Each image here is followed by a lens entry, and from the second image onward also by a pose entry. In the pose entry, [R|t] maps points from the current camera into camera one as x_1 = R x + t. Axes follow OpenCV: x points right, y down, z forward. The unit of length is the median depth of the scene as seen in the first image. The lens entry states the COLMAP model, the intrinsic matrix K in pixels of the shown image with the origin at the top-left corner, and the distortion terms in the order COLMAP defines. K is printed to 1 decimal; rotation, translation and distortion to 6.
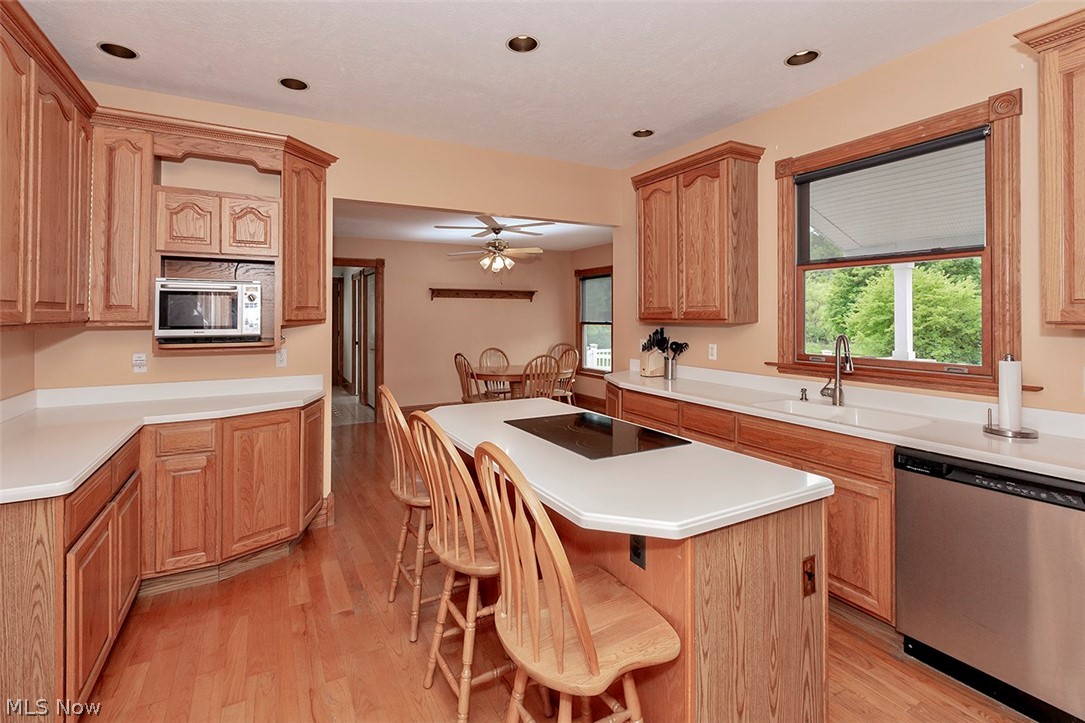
lens RADIAL K [[497.4, 0, 532.4], [0, 497.4, 313.8], [0, 0, 1]] dist [-0.001936, 0.000590]
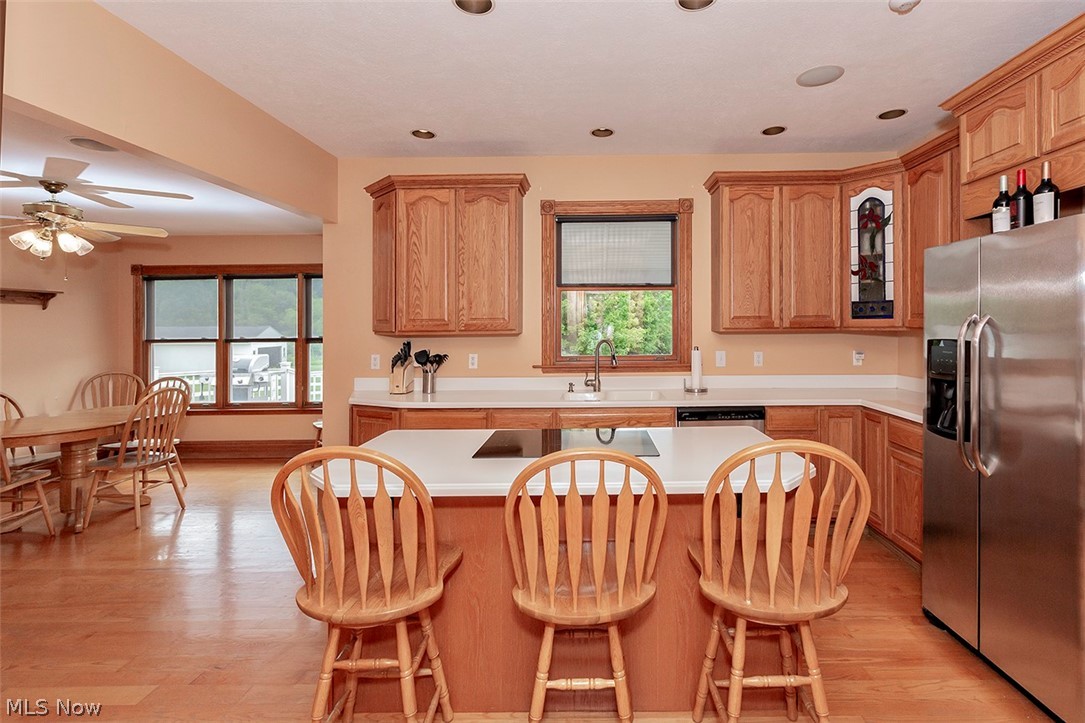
lens RADIAL K [[497.4, 0, 544.0], [0, 497.4, 328.8], [0, 0, 1]] dist [-0.001936, 0.000590]
pose [[0.490792, -0.007170, 0.871247, -0.494673], [0.006855, 0.999967, 0.004368, 0.003047], [-0.871250, 0.003829, 0.490825, 0.343185]]
